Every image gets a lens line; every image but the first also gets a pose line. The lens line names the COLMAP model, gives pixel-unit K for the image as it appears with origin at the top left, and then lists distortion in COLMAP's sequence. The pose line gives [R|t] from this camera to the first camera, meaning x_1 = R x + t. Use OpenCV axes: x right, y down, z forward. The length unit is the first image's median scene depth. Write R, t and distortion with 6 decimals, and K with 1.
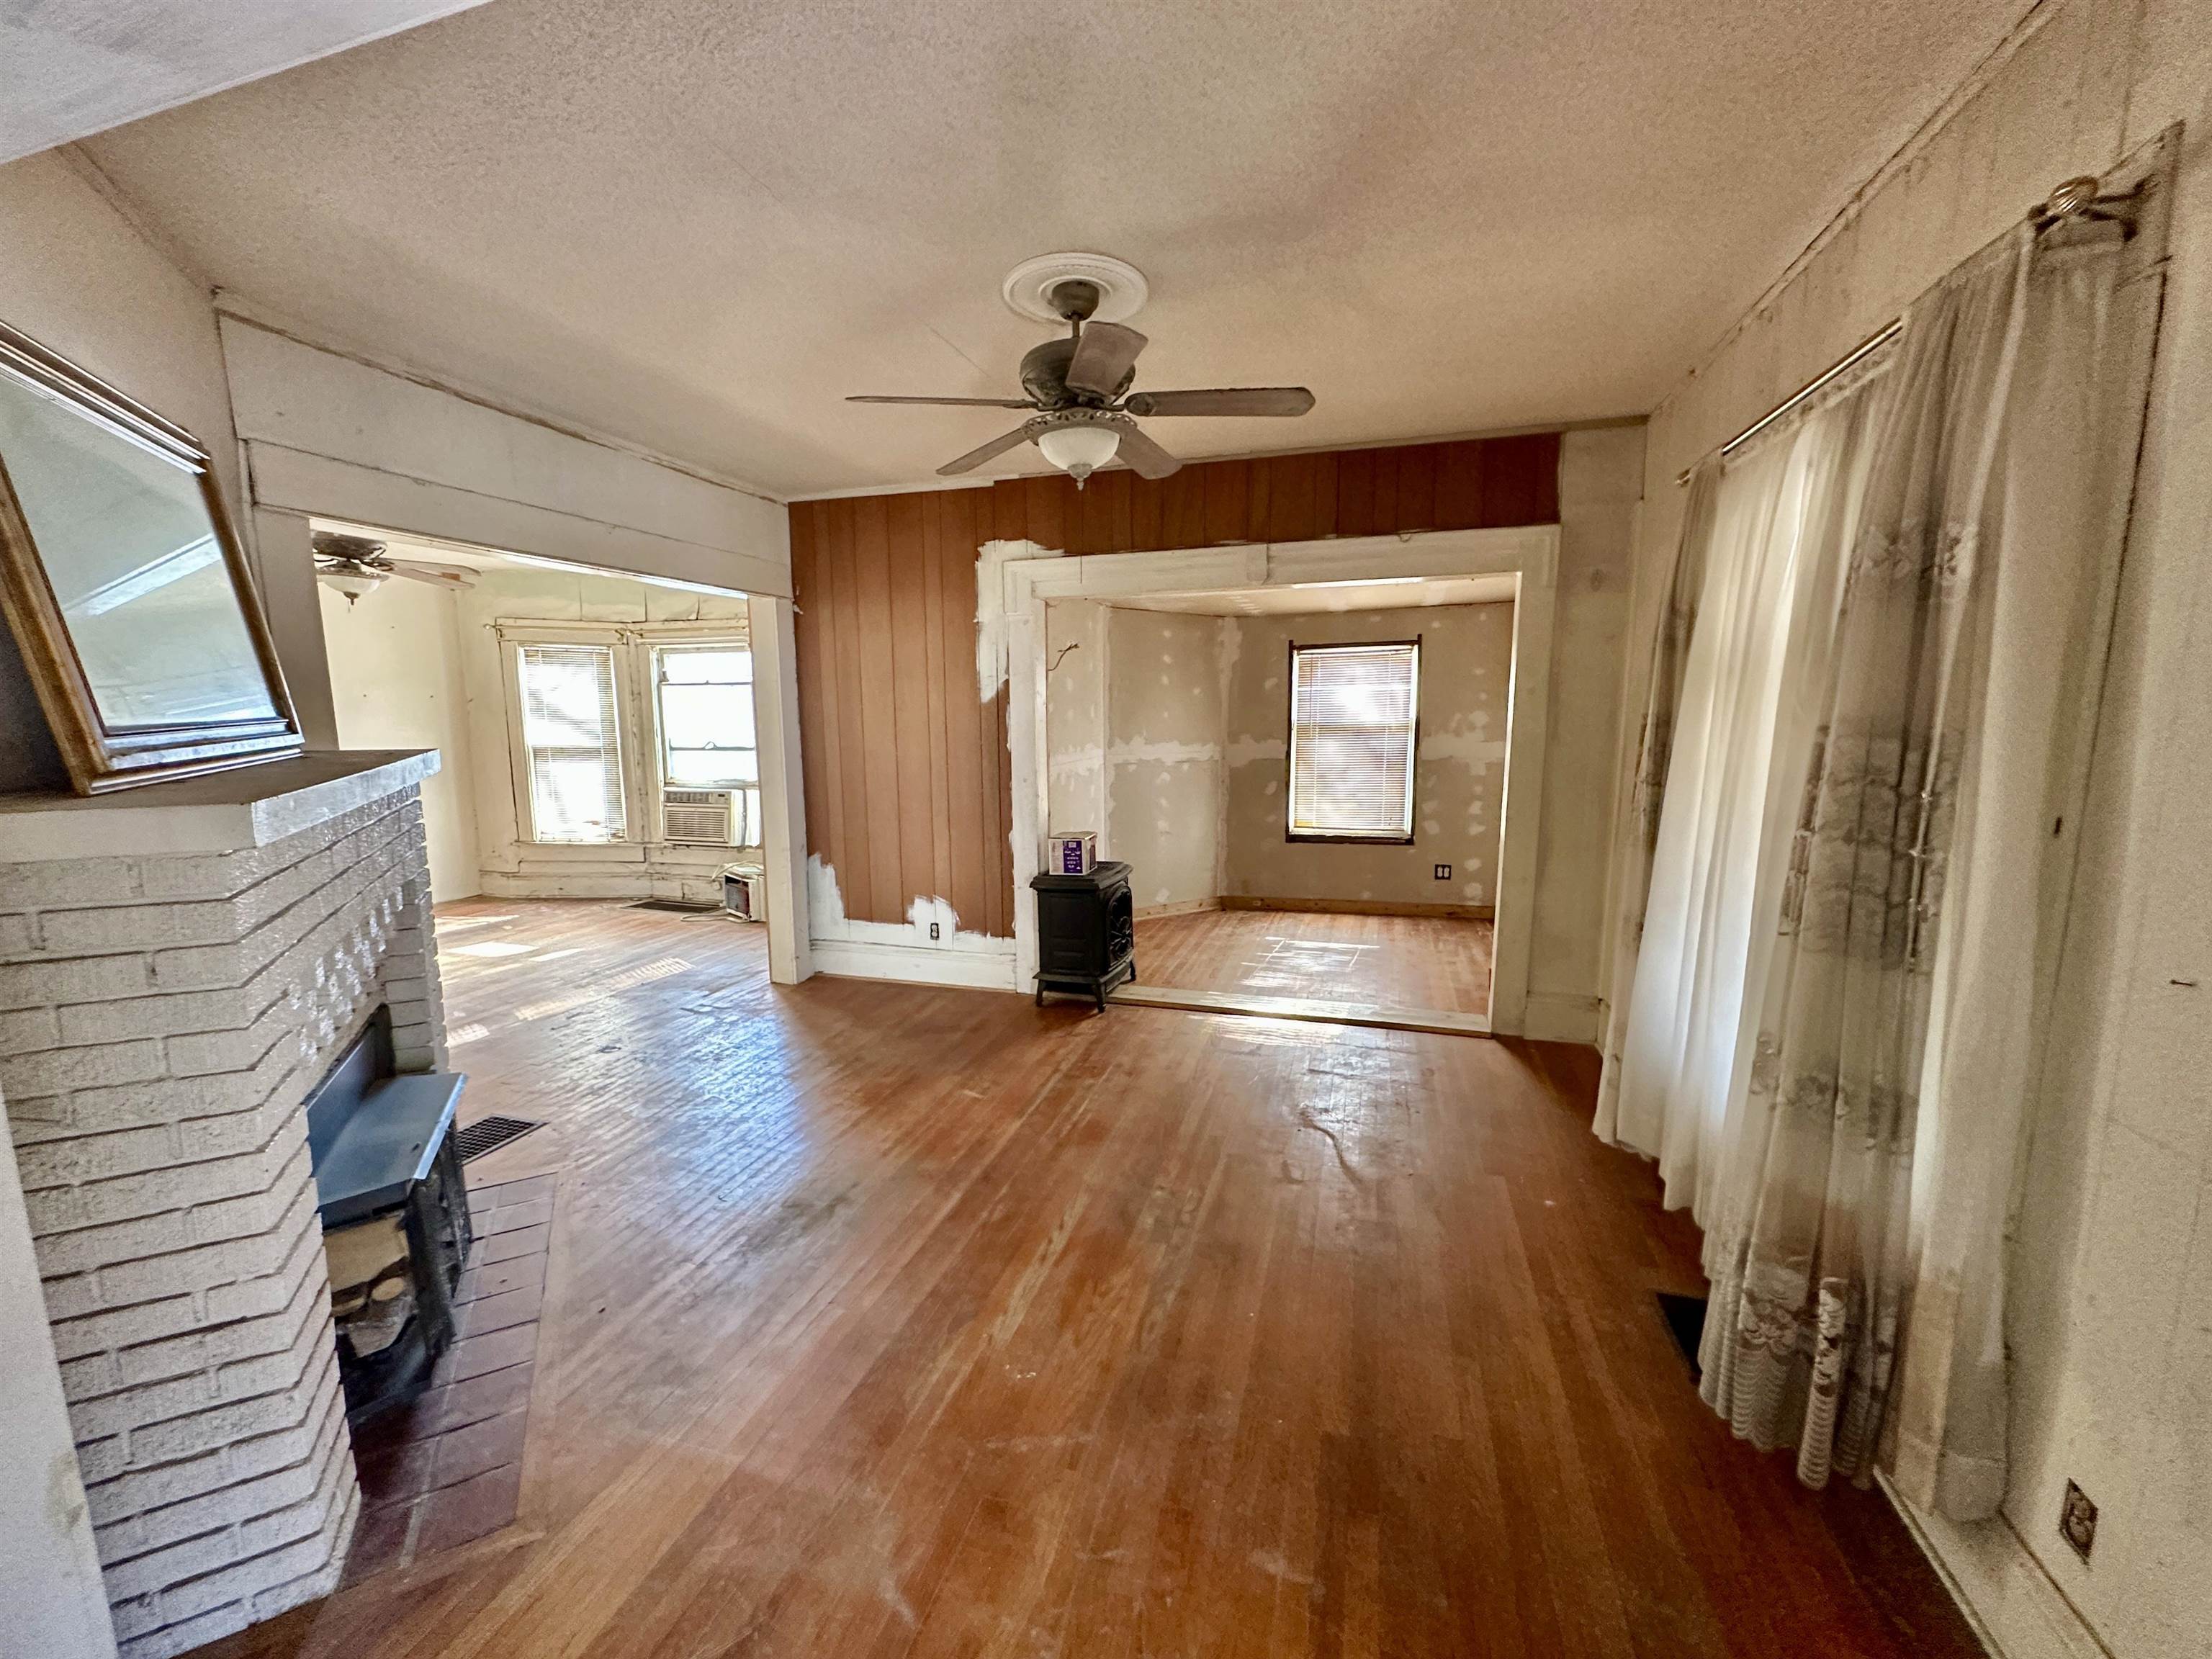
lens RADIAL K [[881.6, 0, 1101.1], [0, 881.6, 835.5], [0, 0, 1]] dist [0.001674, 0.000189]
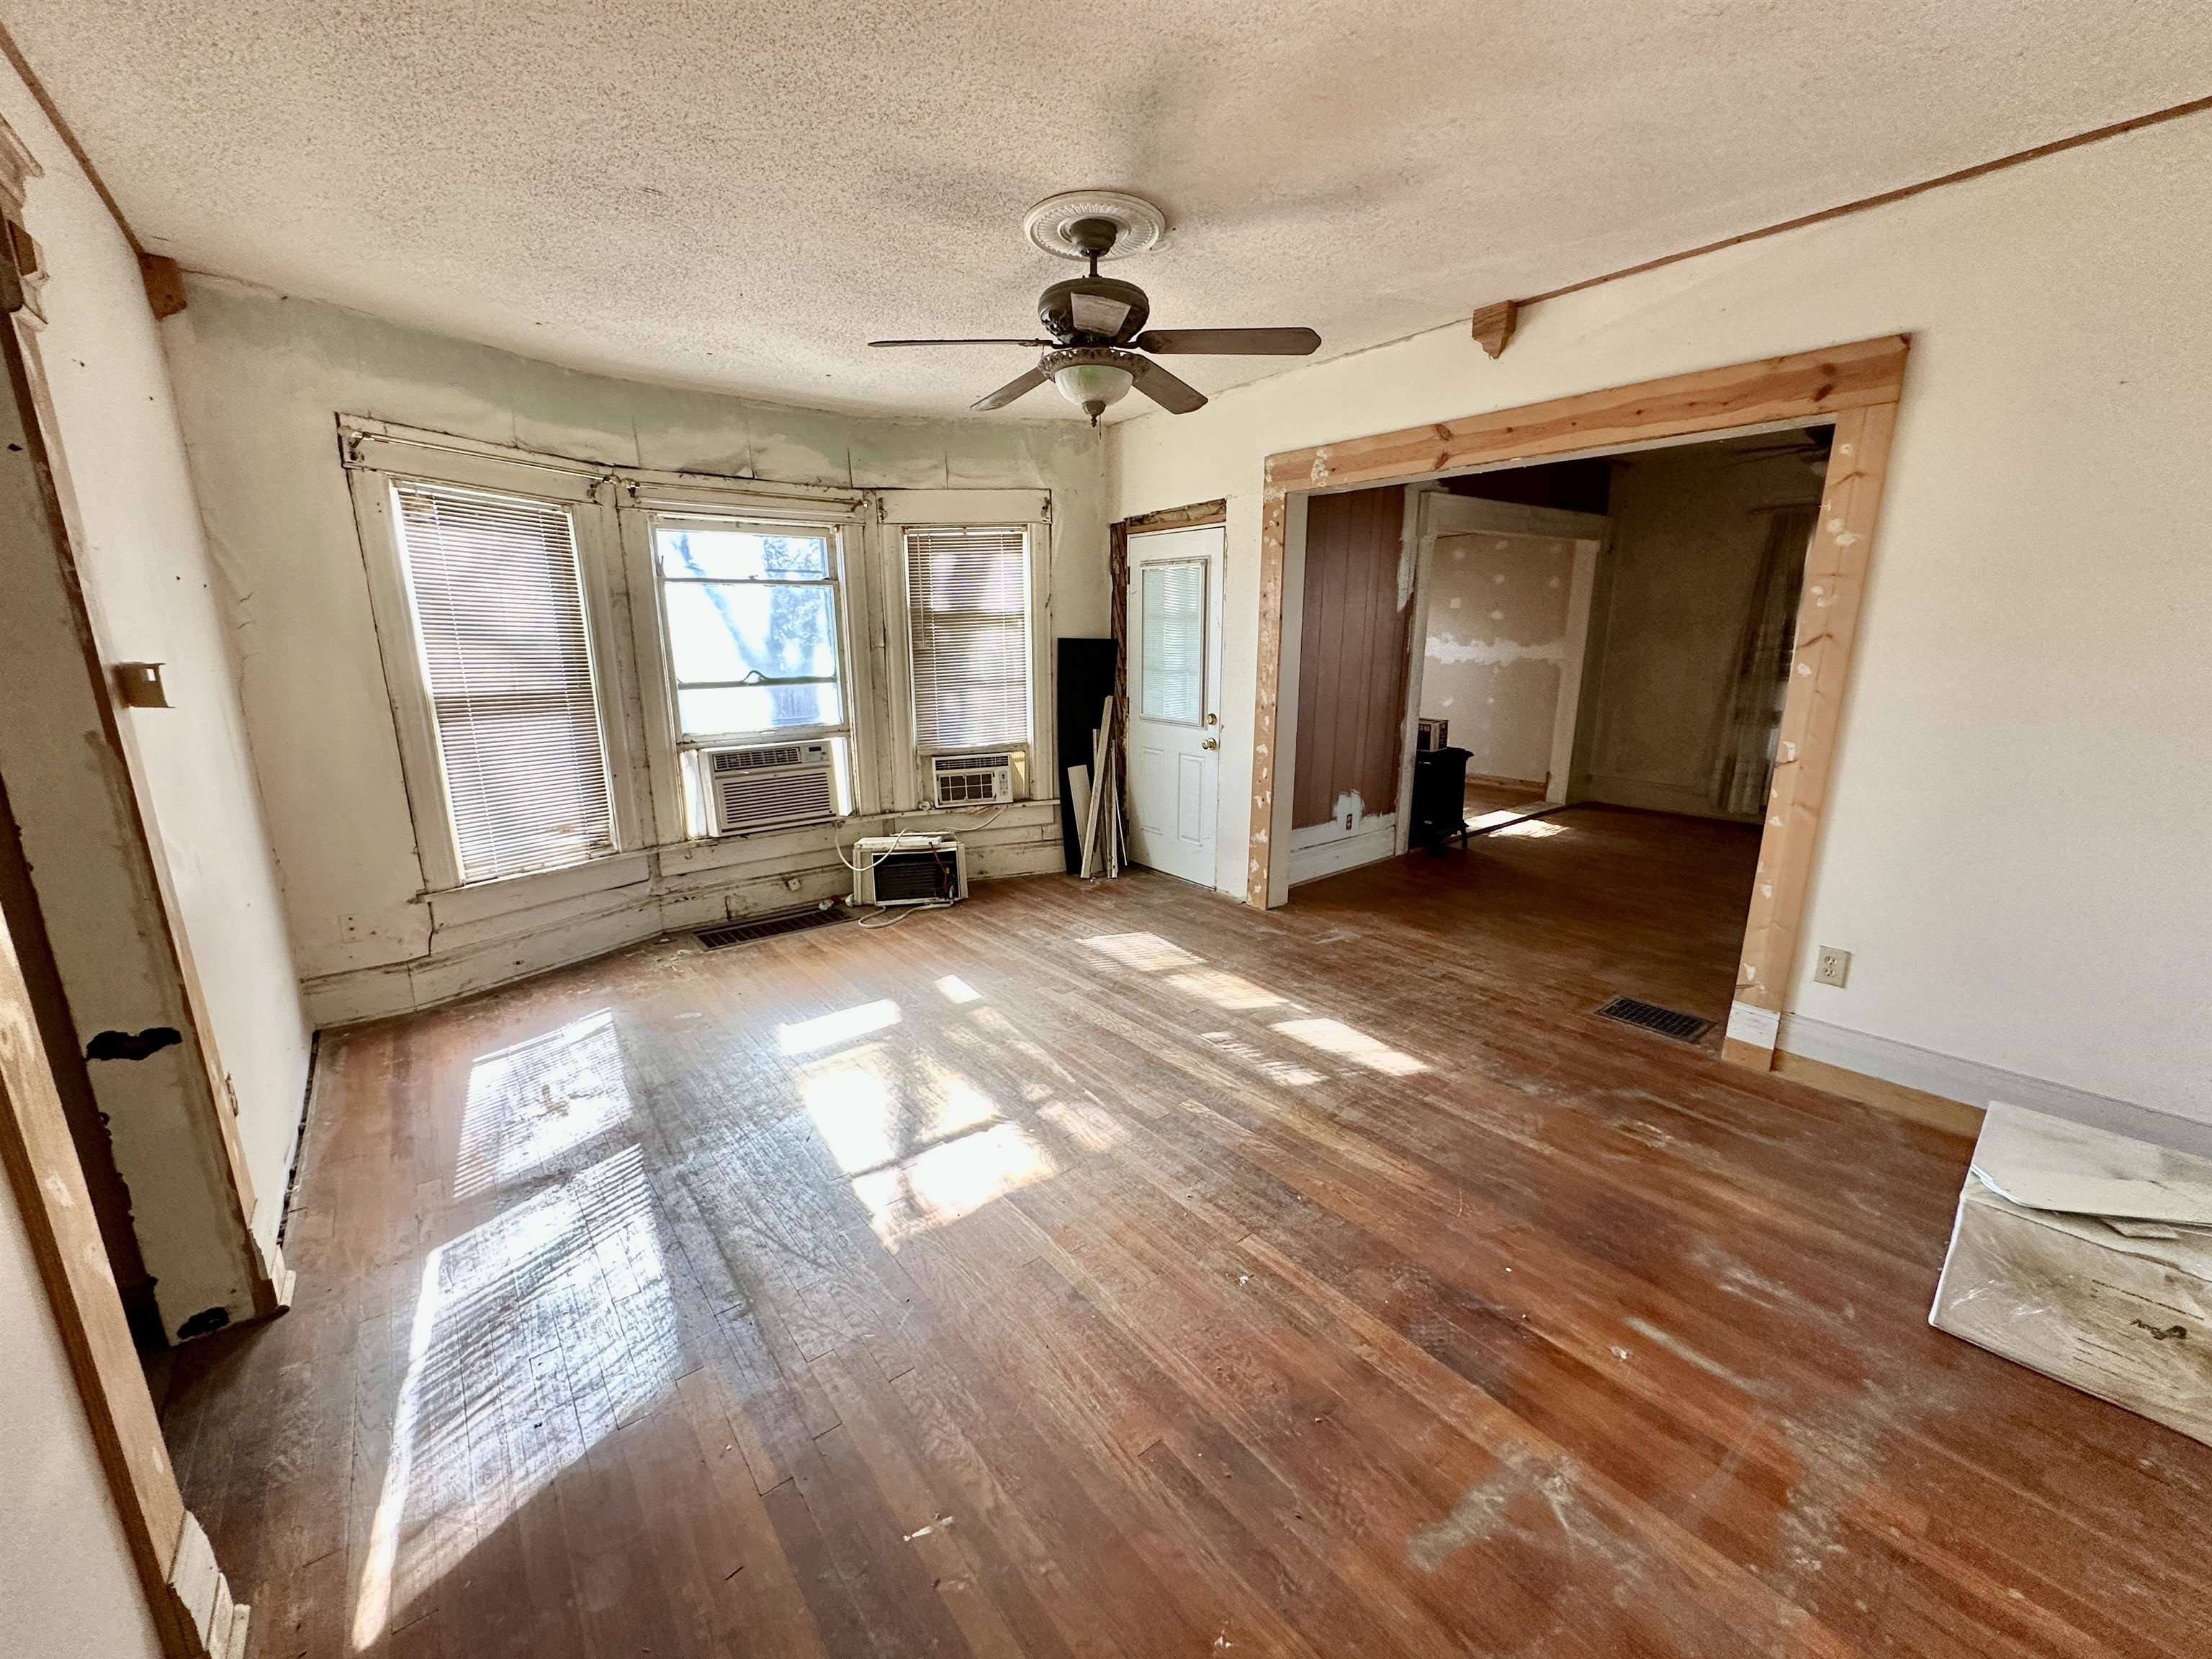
lens RADIAL K [[881.6, 0, 1101.9], [0, 881.6, 835.9], [0, 0, 1]] dist [0.001674, 0.000189]
pose [[0.560597, -0.191292, 0.805691, -0.849703], [0.122016, 0.981414, 0.148114, -0.051906], [-0.819050, 0.015275, 0.573519, 0.414337]]
